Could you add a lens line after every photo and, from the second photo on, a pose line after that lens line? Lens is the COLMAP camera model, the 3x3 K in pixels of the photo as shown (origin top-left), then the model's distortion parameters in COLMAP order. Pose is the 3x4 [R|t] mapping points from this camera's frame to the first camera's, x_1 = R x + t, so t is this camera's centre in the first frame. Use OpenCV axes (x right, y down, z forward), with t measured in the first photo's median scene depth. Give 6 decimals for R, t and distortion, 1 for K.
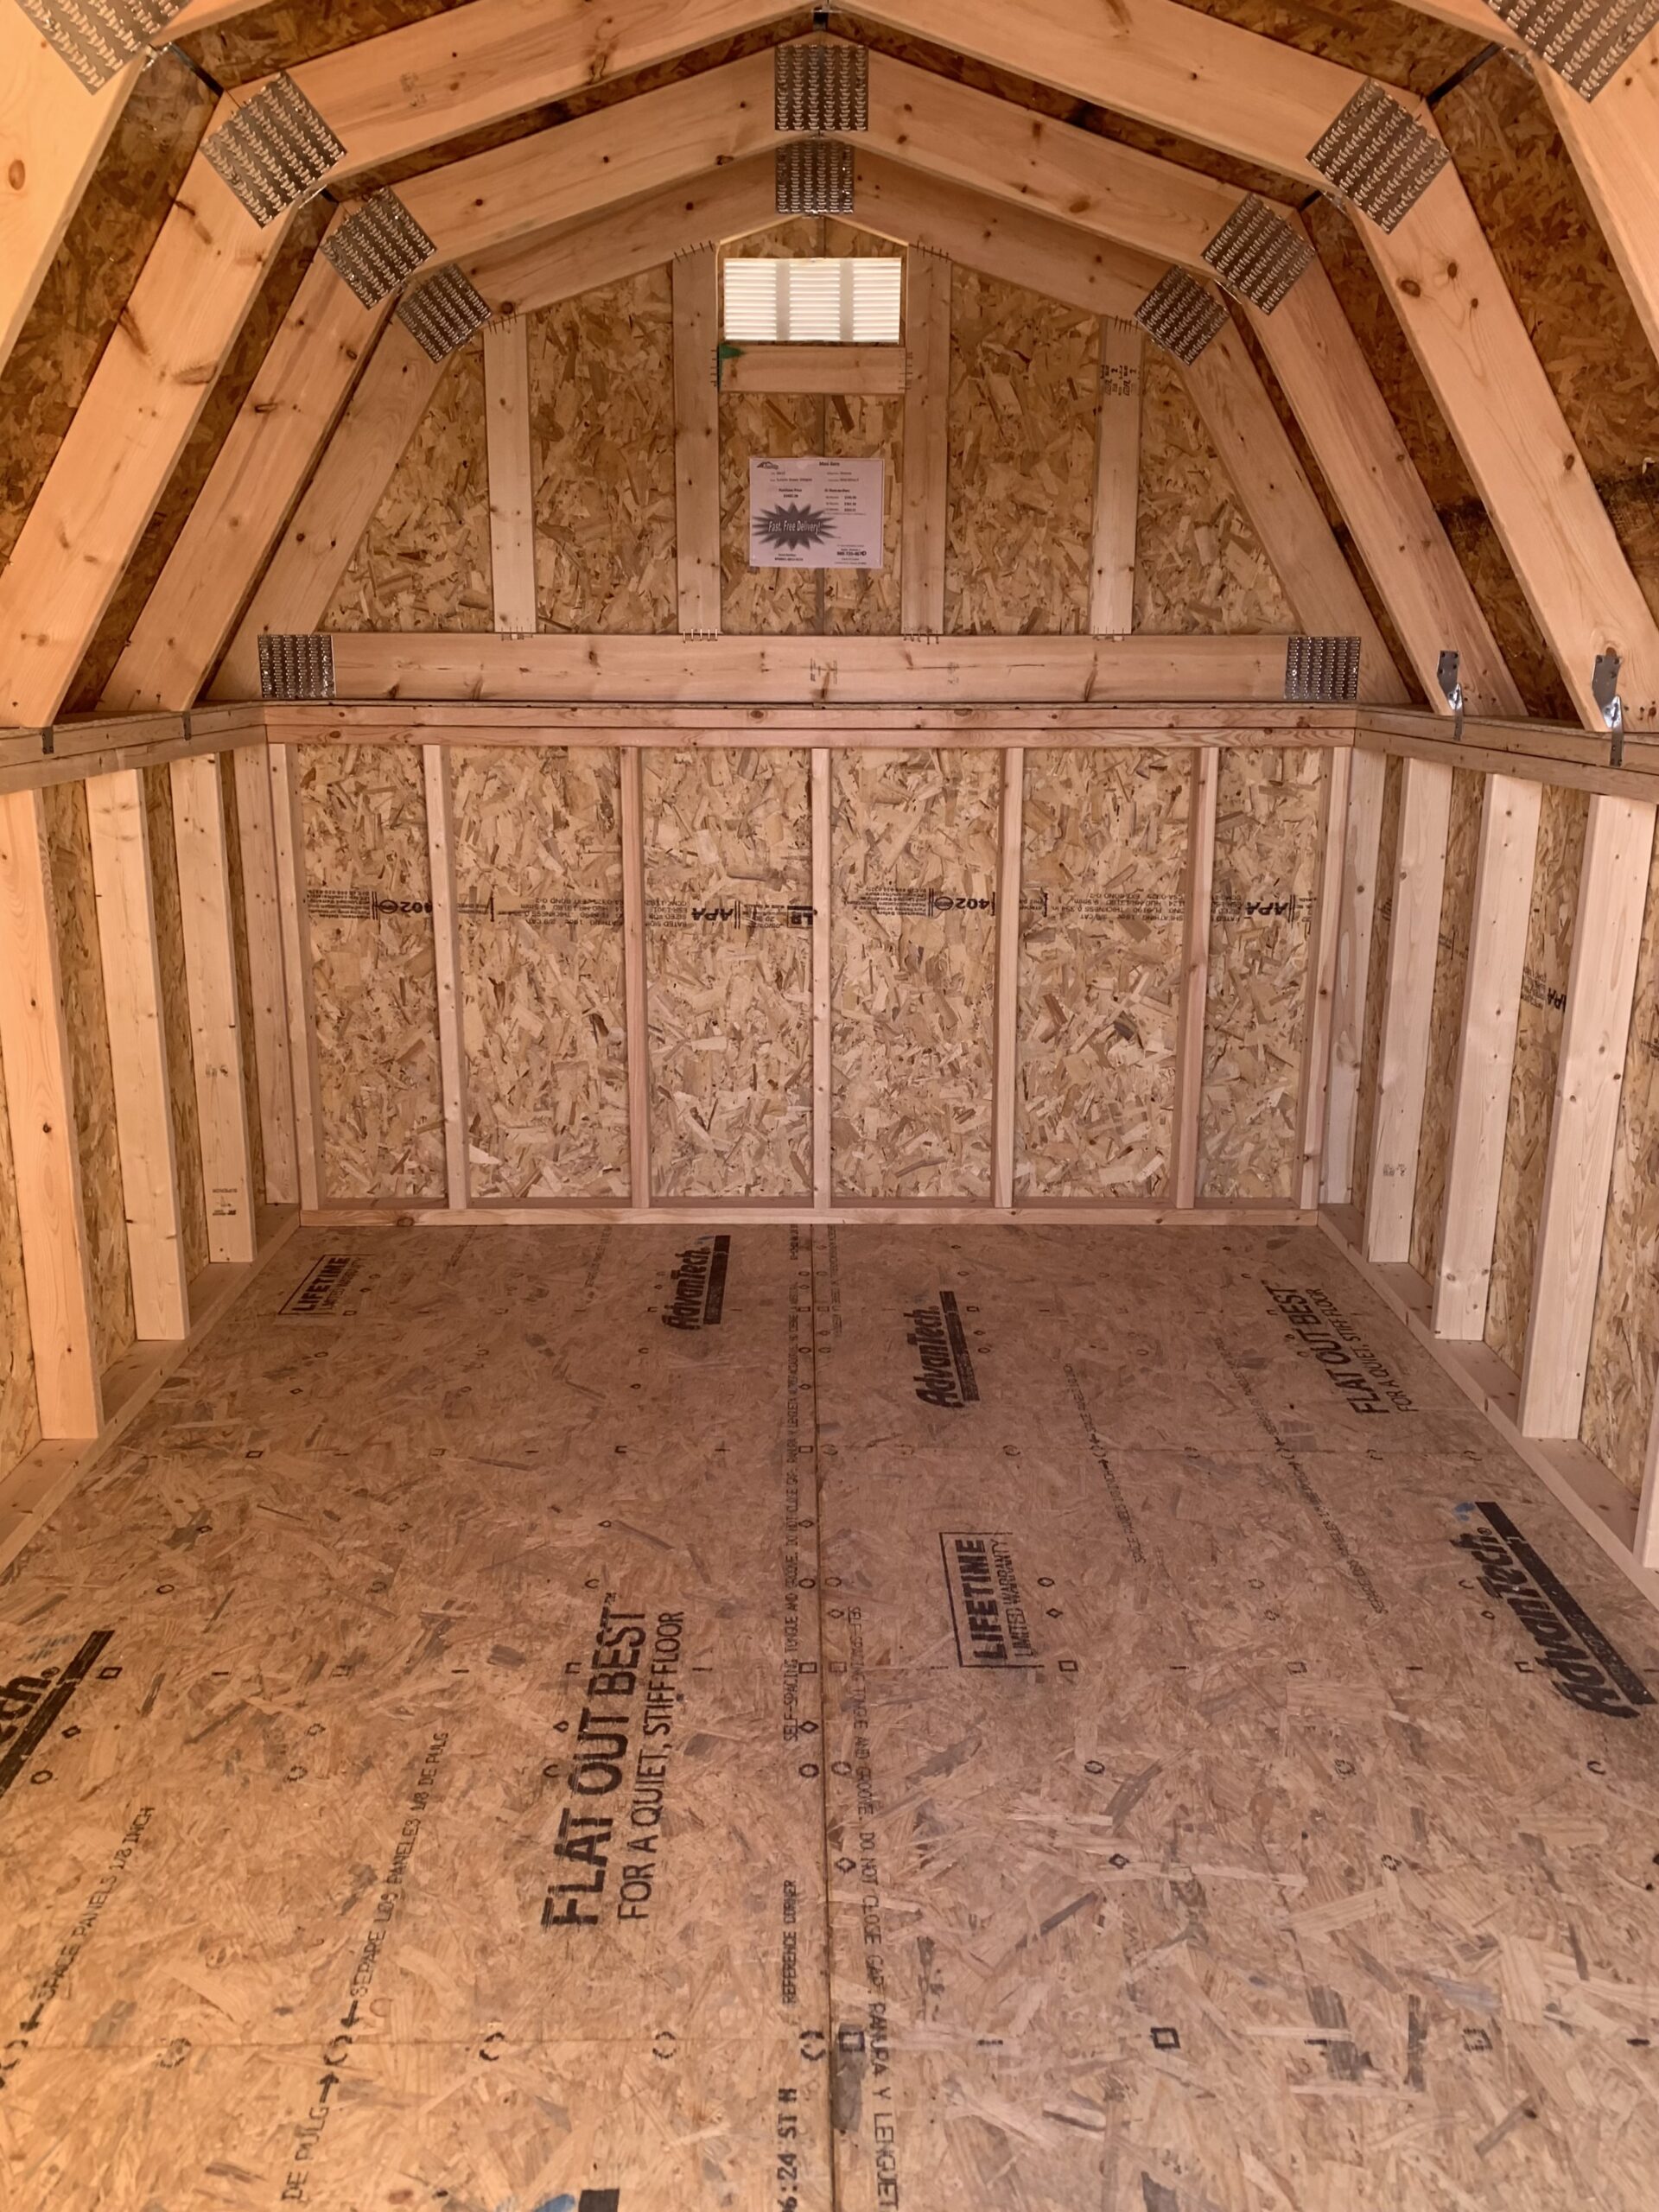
lens RADIAL K [[1763.1, 0, 833.1], [0, 1763.1, 1106.2], [0, 0, 1]] dist [0.001163, 0.001275]
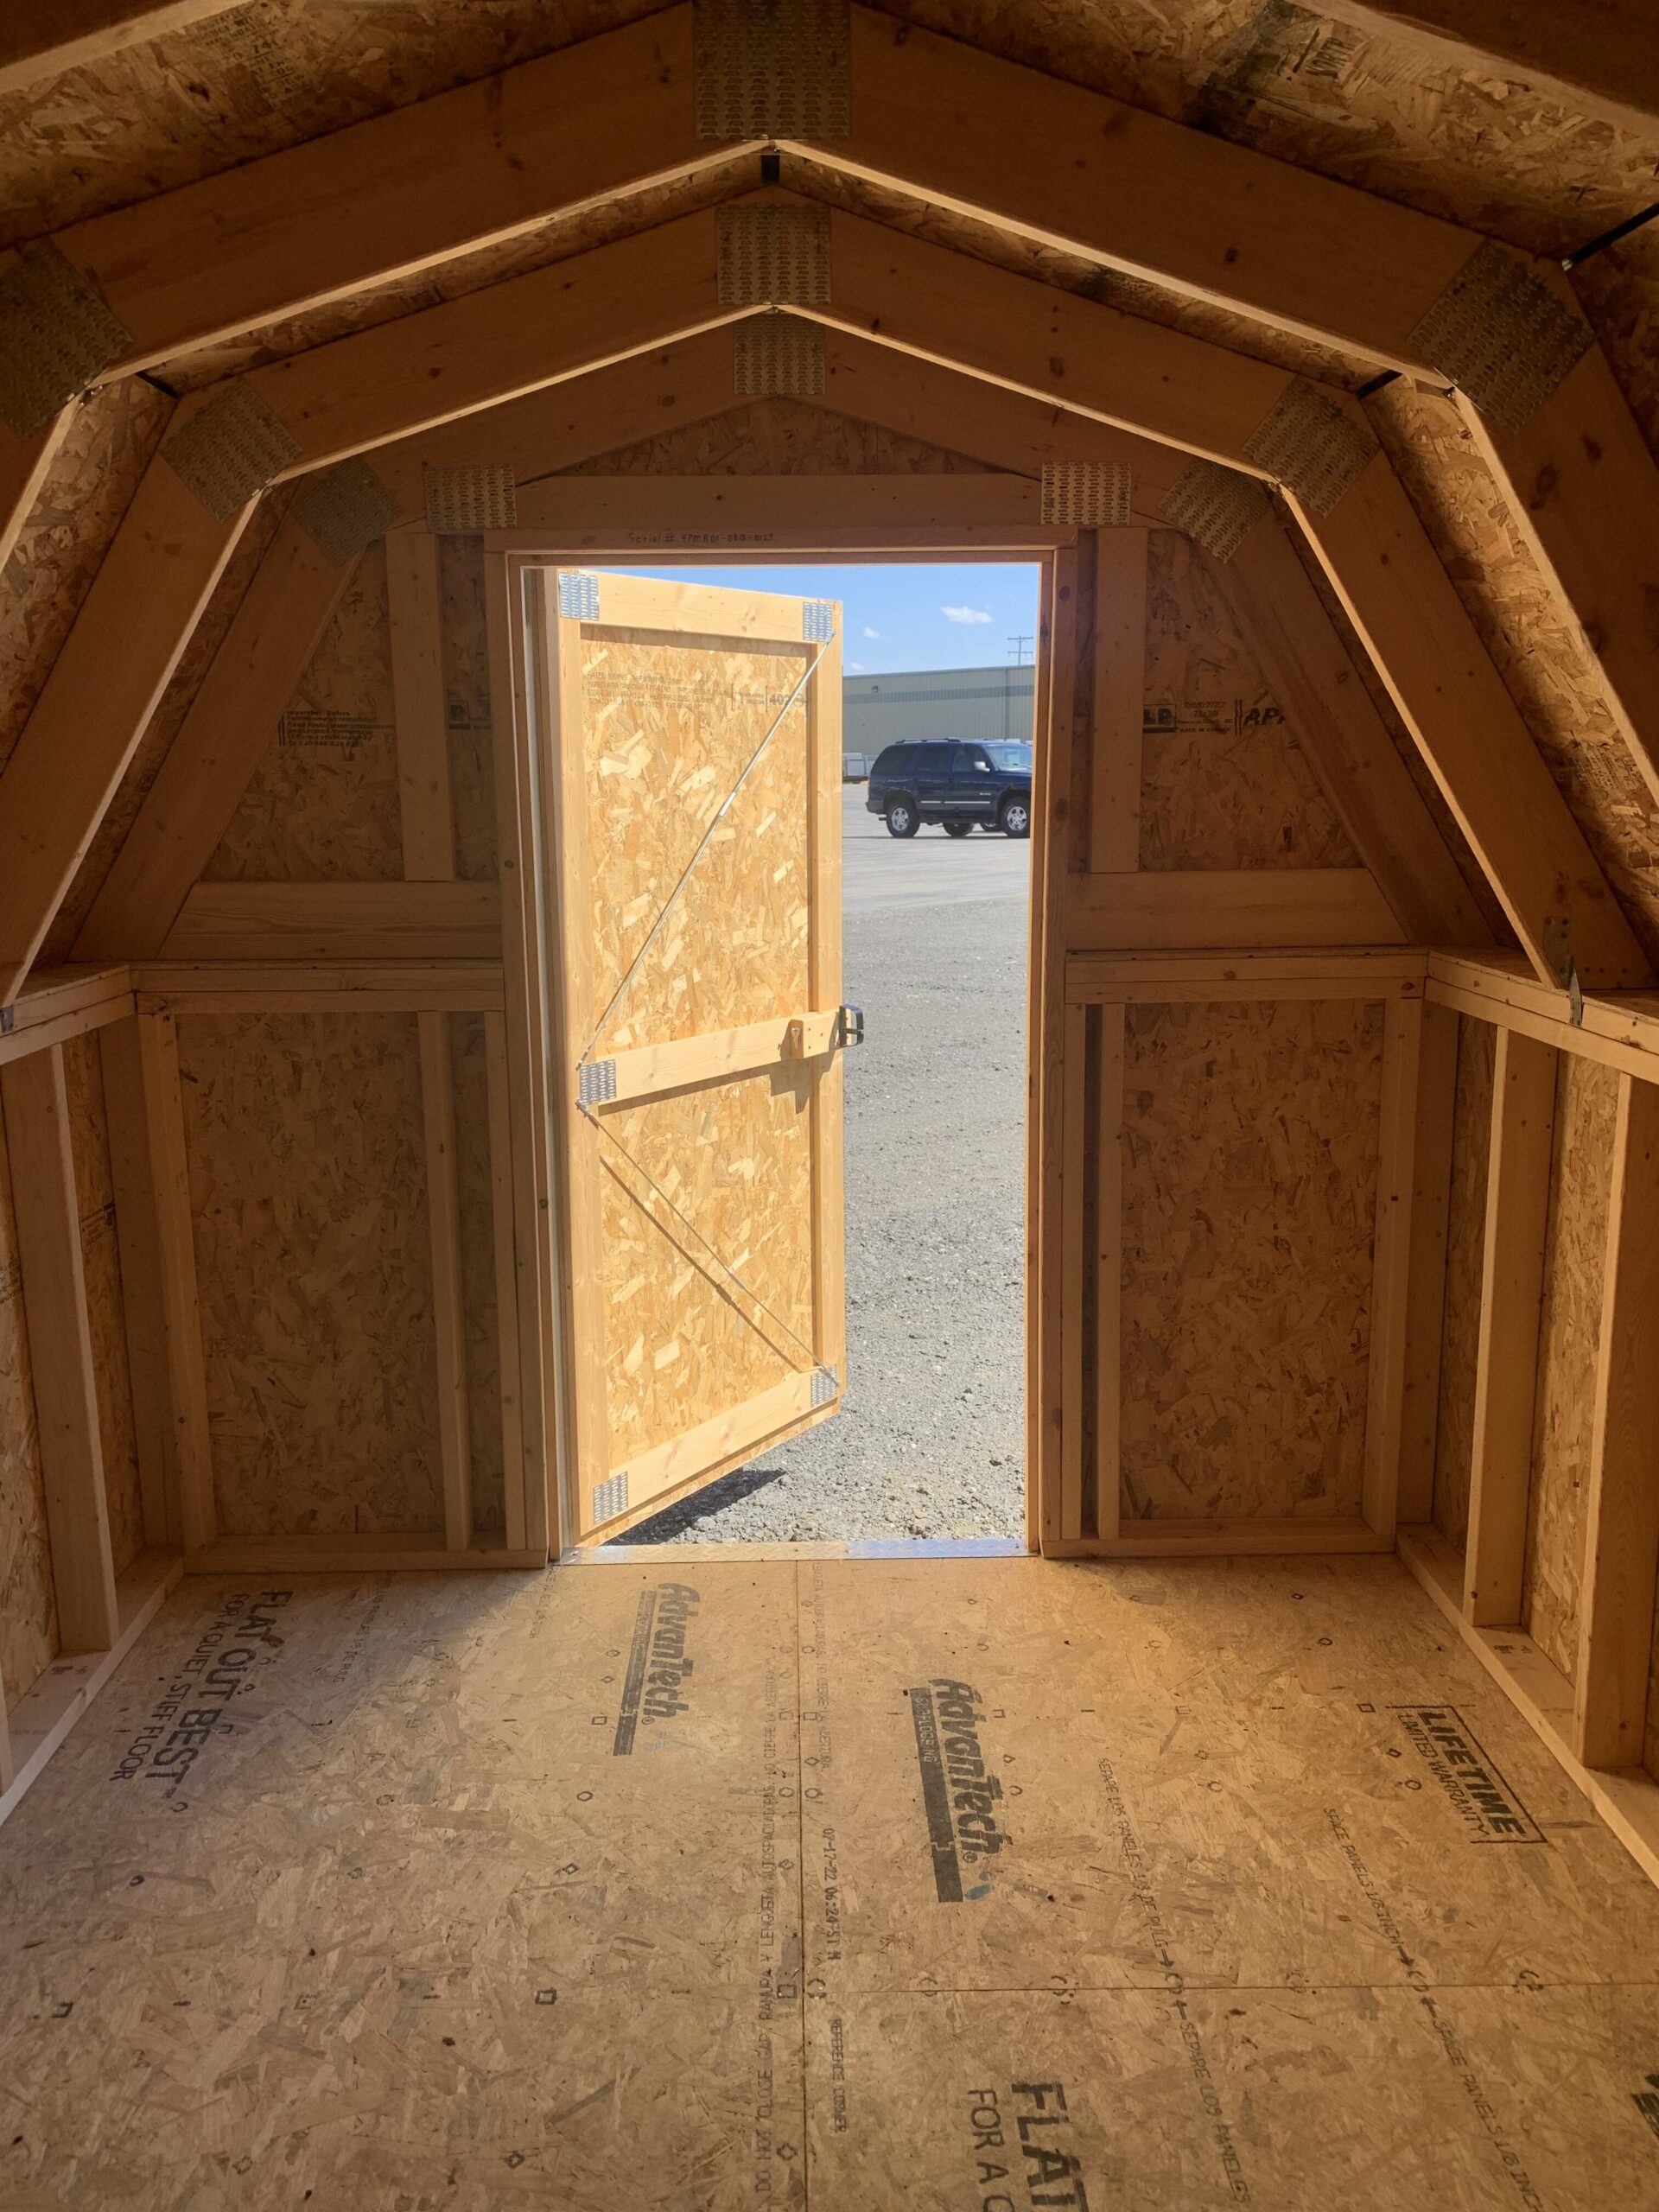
lens RADIAL K [[1763.1, 0, 830.2], [0, 1763.1, 1103.5], [0, 0, 1]] dist [0.001163, 0.001275]
pose [[-0.999974, 0.005353, -0.004857, -0.016538], [0.002704, 0.900219, 0.435428, -0.558982], [0.006703, 0.435404, -0.900210, 1.667344]]
